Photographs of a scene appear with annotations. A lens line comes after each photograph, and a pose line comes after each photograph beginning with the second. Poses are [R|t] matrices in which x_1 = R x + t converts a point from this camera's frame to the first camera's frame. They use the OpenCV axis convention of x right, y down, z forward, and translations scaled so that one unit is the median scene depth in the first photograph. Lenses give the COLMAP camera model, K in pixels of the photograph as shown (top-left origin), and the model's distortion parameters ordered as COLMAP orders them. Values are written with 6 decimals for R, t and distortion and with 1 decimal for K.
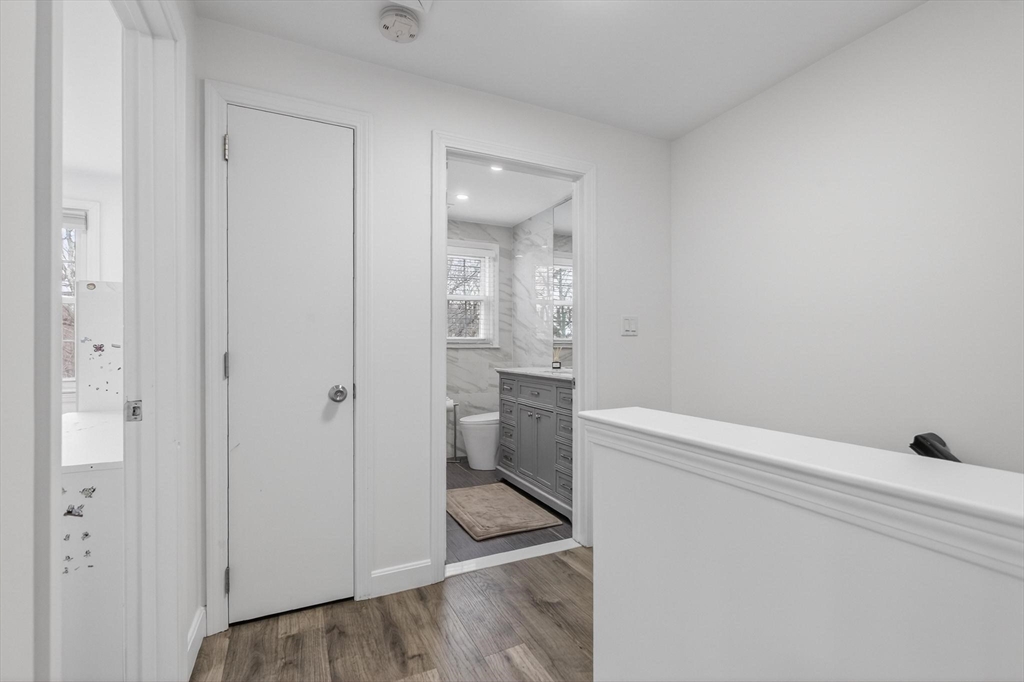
lens RADIAL K [[455.9, 0, 512.1], [0, 455.9, 345.3], [0, 0, 1]] dist [-0.007117, 0.006045]
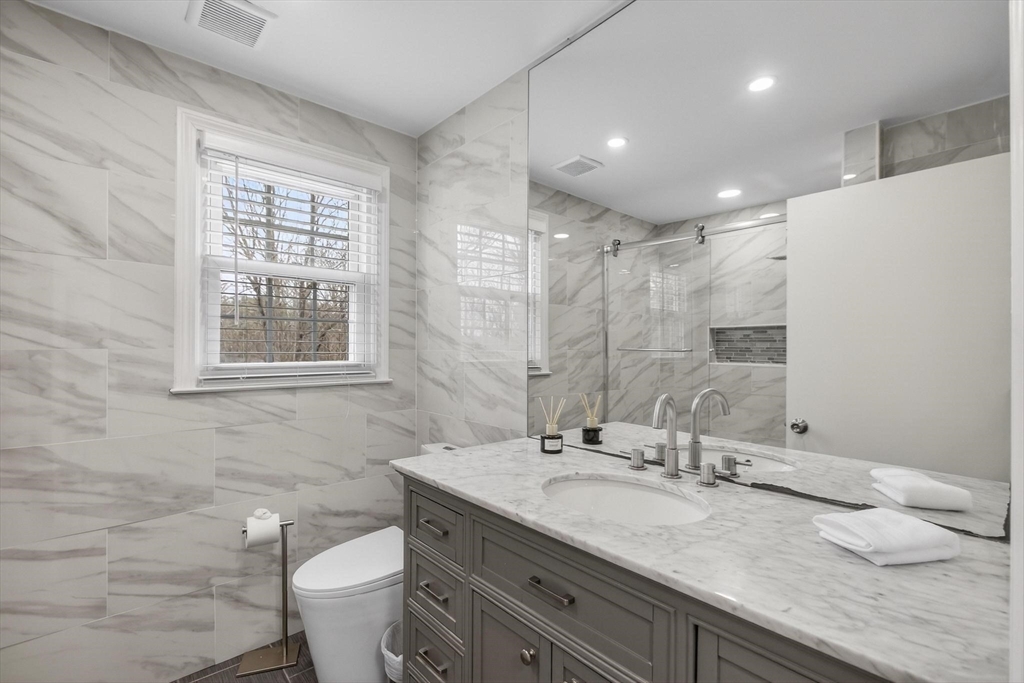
lens RADIAL K [[455.9, 0, 516.3], [0, 455.9, 347.8], [0, 0, 1]] dist [-0.007117, 0.006045]
pose [[0.958735, 0.002593, 0.284290, -0.037137], [-0.004760, 0.999965, 0.006932, -0.034559], [-0.284262, -0.007999, 0.958713, 0.501197]]
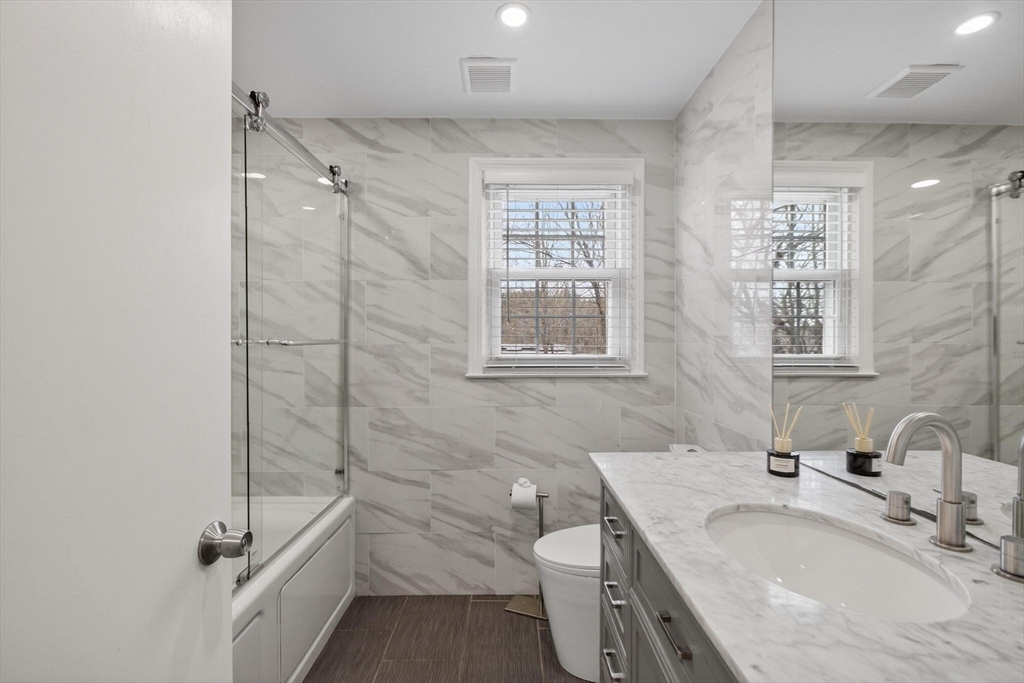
lens RADIAL K [[455.9, 0, 518.9], [0, 455.9, 343.9], [0, 0, 1]] dist [-0.007117, 0.006045]
pose [[0.909862, -0.000905, -0.414910, 0.049477], [0.005973, 0.999923, 0.010916, -0.034077], [0.414868, -0.012411, 0.909797, 0.515129]]
